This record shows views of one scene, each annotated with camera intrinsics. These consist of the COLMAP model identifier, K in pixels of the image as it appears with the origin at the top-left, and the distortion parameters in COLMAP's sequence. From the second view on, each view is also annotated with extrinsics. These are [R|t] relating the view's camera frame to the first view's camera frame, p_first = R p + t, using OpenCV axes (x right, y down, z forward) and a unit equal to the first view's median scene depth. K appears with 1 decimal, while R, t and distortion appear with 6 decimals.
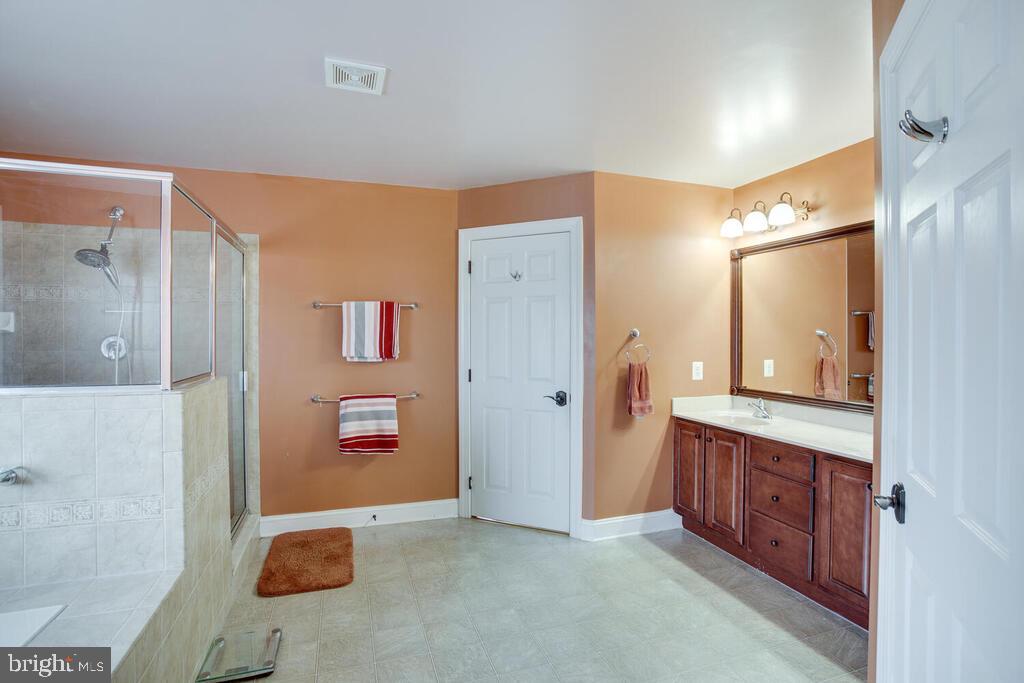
lens RADIAL K [[512.1, 0, 514.2], [0, 512.1, 340.3], [0, 0, 1]] dist [-0.023491, 0.002839]
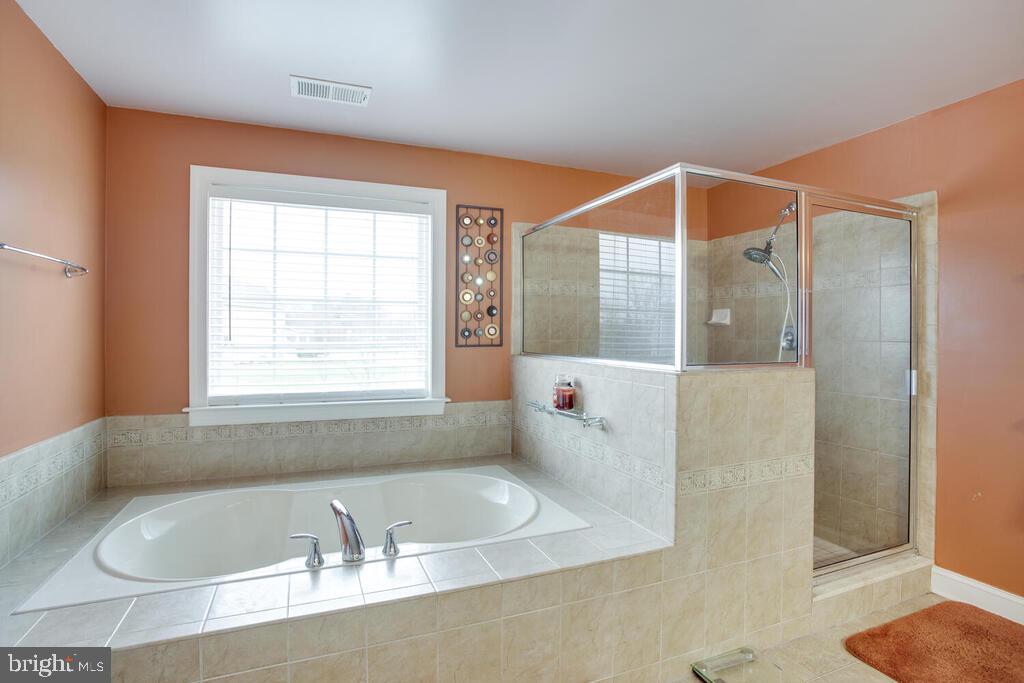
lens RADIAL K [[512.1, 0, 513.5], [0, 512.1, 334.7], [0, 0, 1]] dist [-0.023491, 0.002839]
pose [[0.072071, 0.000281, -0.997399, 0.229067], [-0.010496, 0.999945, -0.000477, 0.015183], [0.997344, 0.010503, 0.072070, 0.373230]]
